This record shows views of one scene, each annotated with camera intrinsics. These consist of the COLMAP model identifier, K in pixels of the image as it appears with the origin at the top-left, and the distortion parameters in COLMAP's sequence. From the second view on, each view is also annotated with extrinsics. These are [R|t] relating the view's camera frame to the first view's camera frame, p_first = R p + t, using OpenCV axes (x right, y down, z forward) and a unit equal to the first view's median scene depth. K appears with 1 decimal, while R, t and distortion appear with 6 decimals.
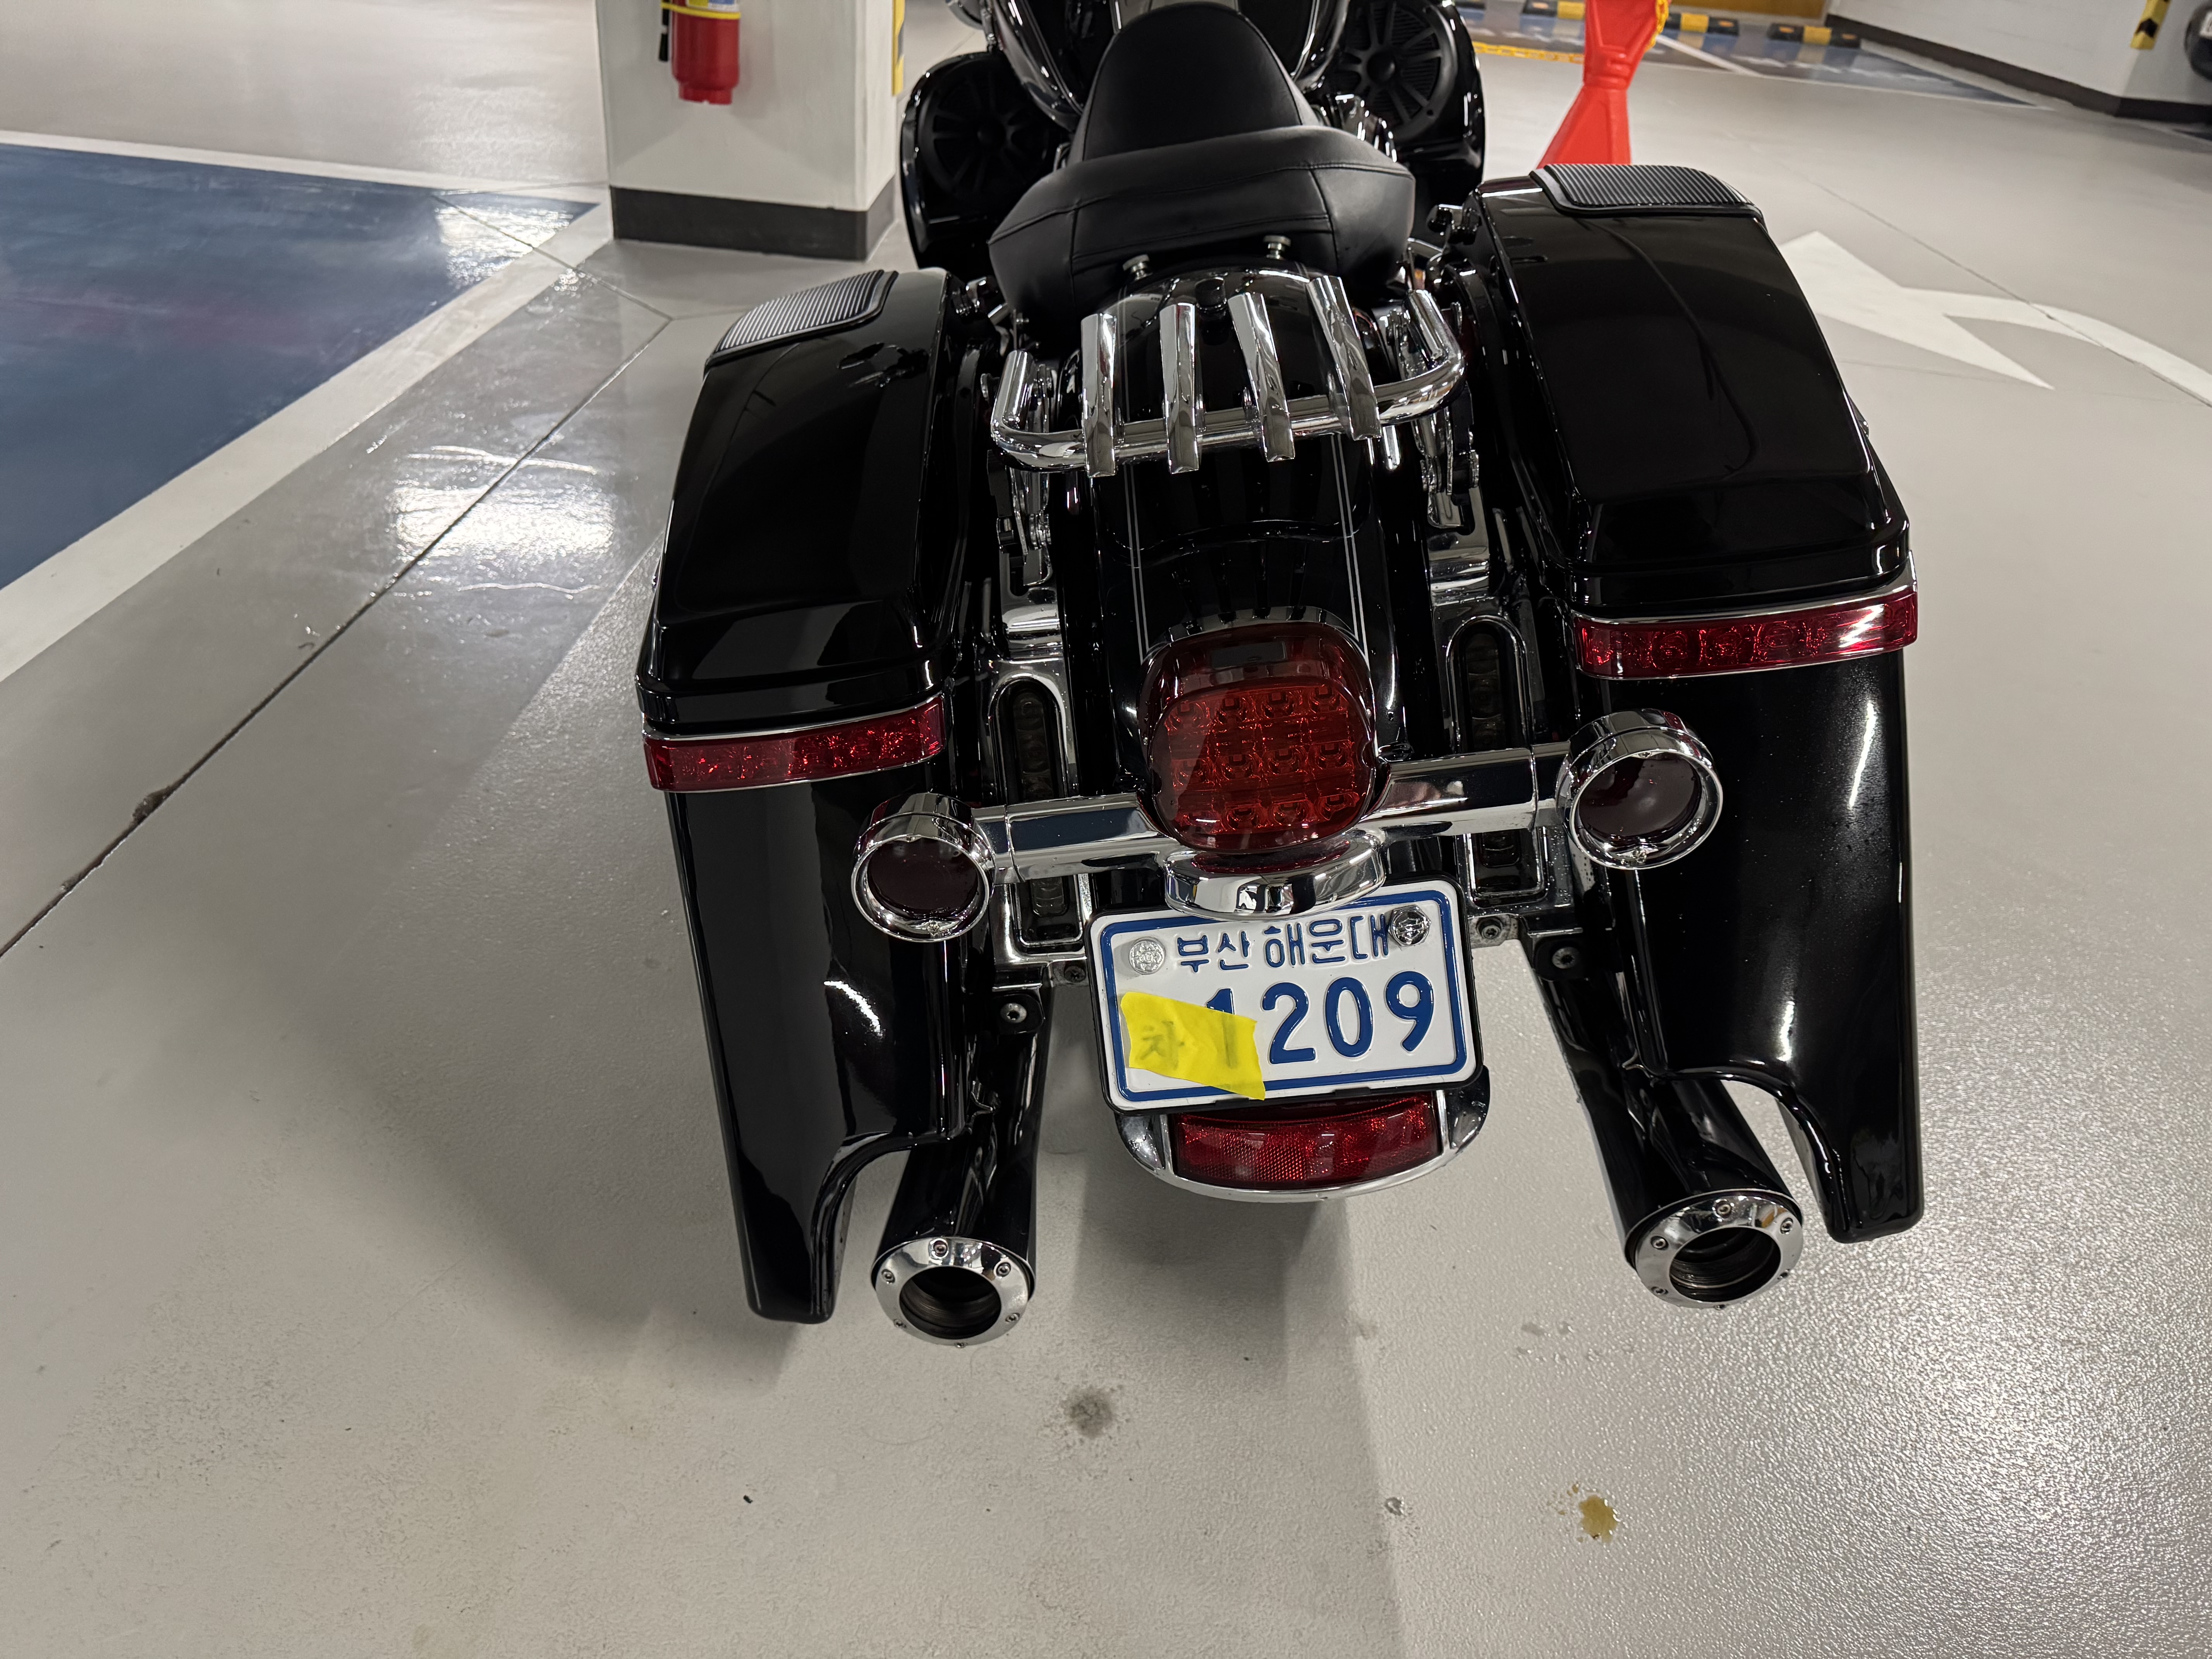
lens RADIAL K [[1530.7, 0, 1100.3], [0, 1530.7, 826.6], [0, 0, 1]] dist [0.004379, -0.000986]
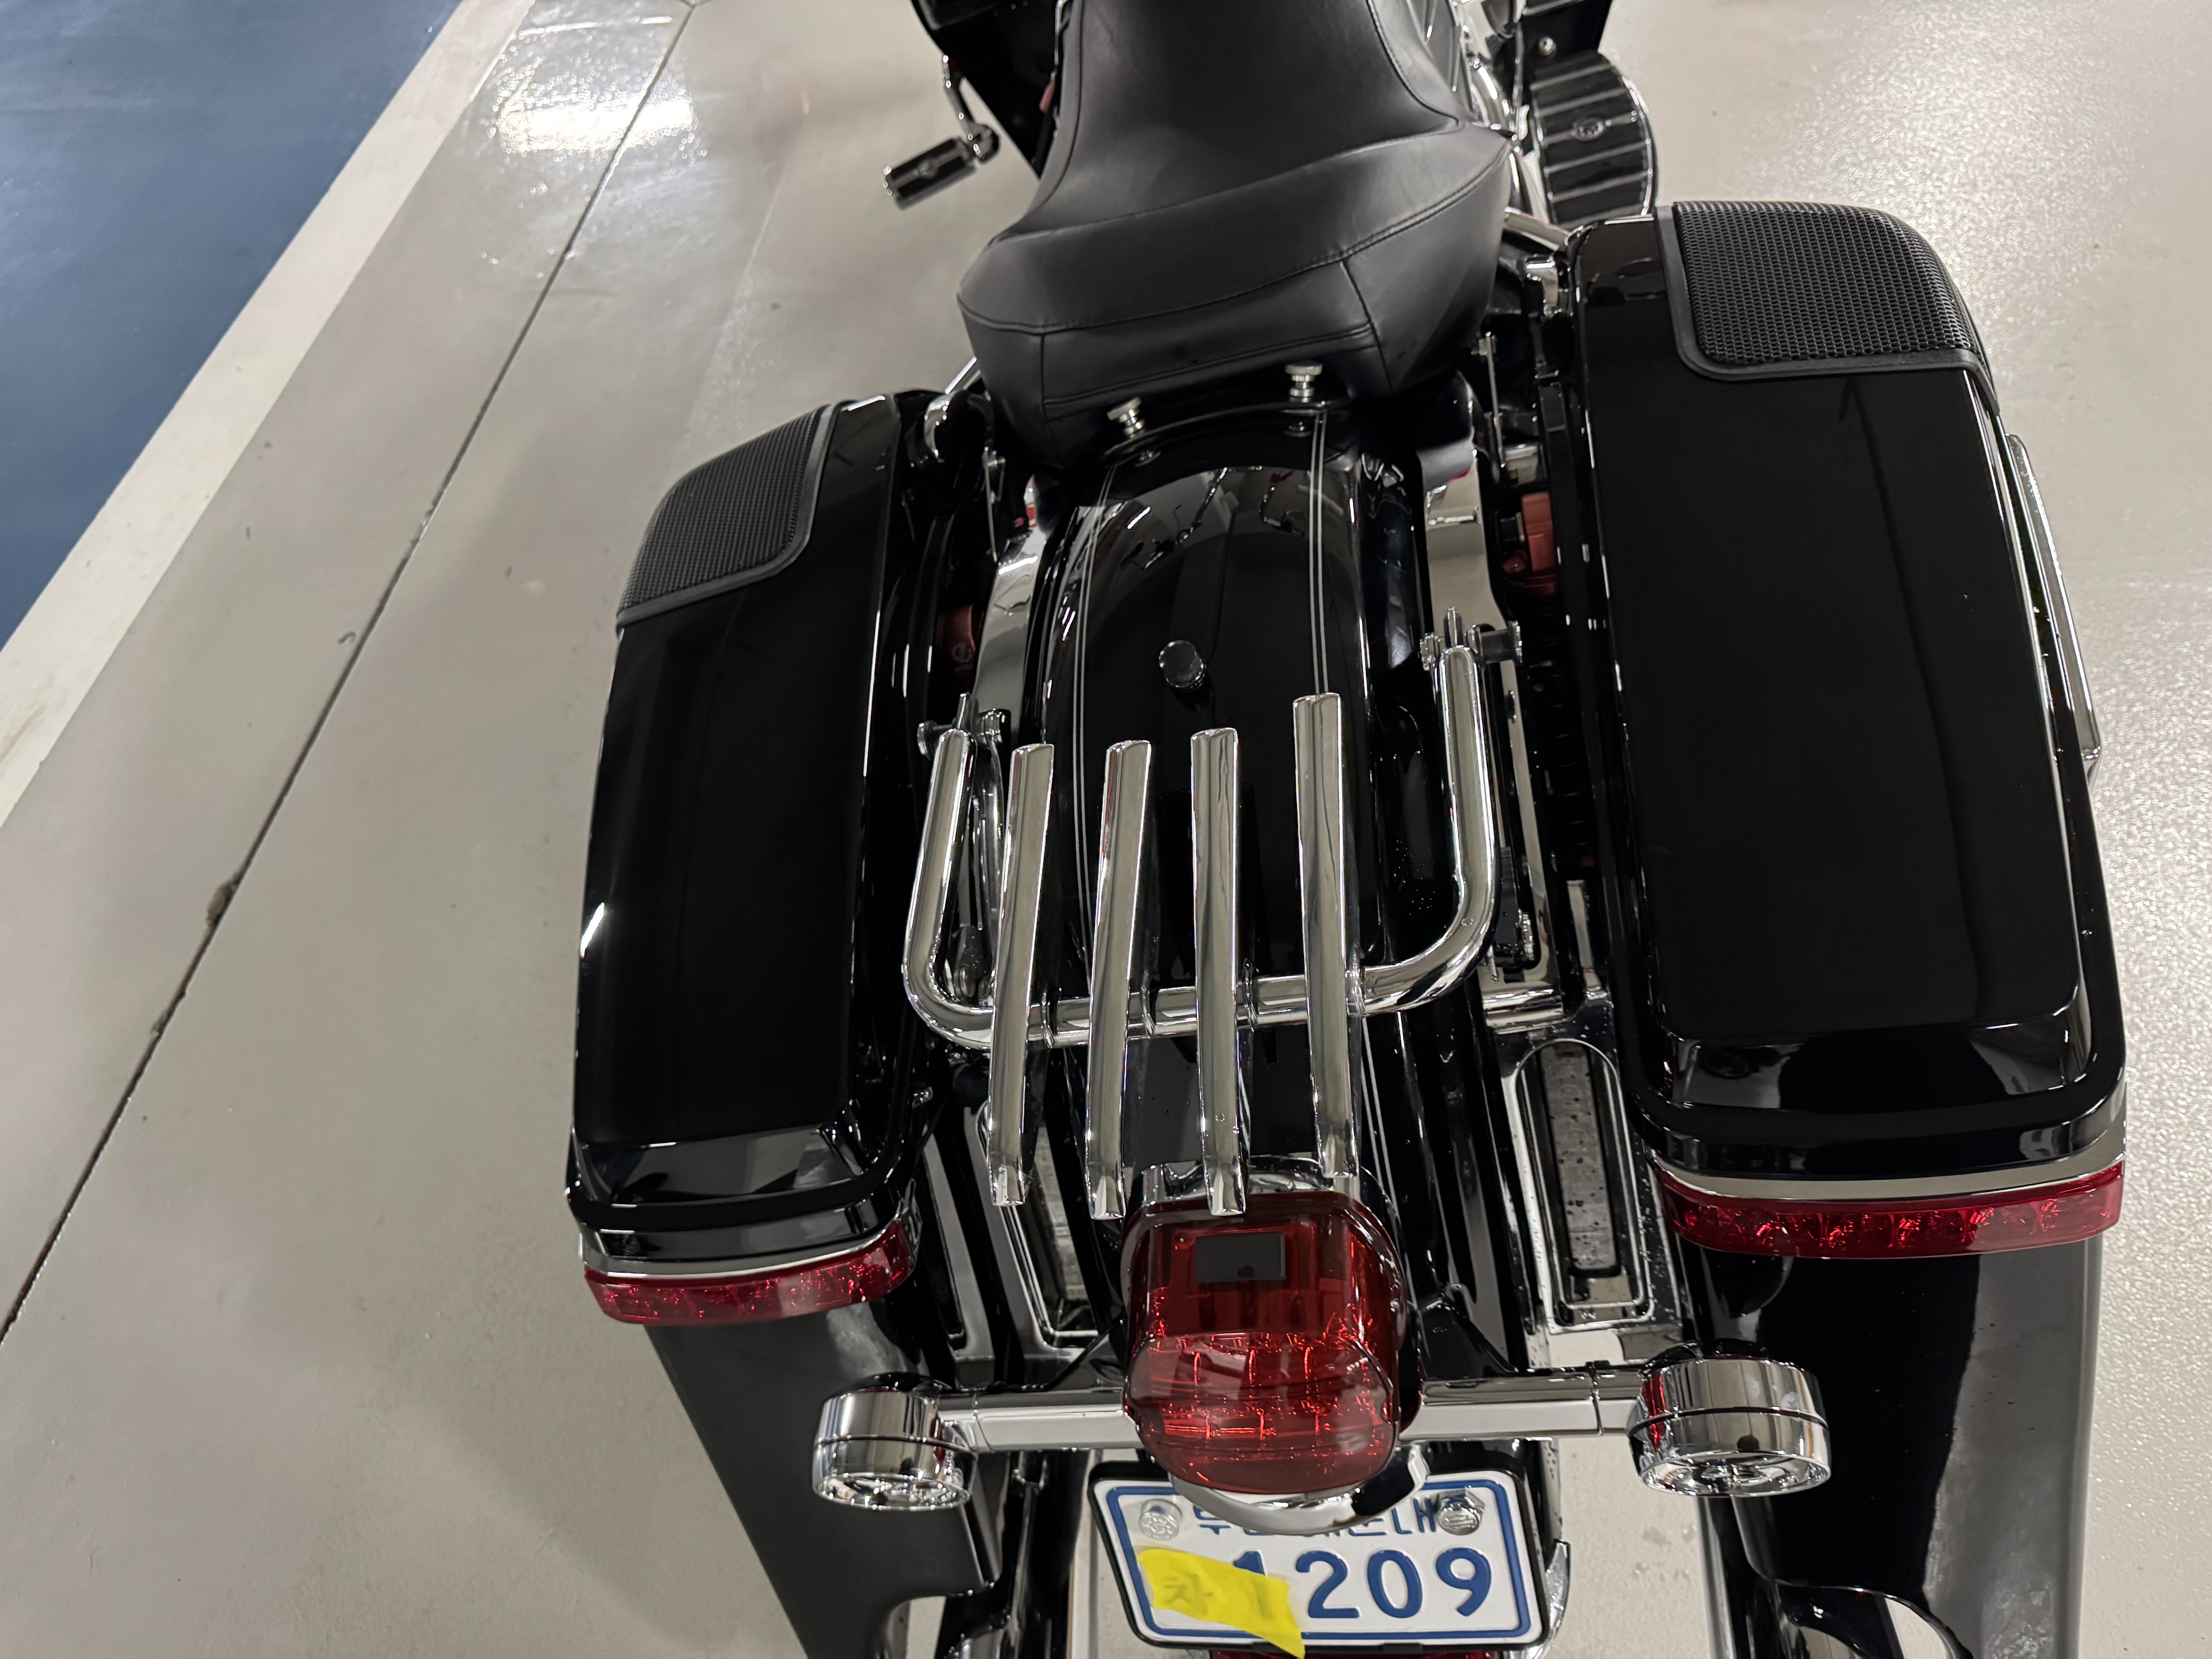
lens RADIAL K [[1530.7, 0, 1113.8], [0, 1530.7, 831.2], [0, 0, 1]] dist [0.004379, -0.000986]
pose [[0.988390, -0.069051, -0.135339, 0.151099], [0.108692, 0.943753, 0.312275, -0.571856], [0.106164, -0.323360, 0.940302, 0.294267]]
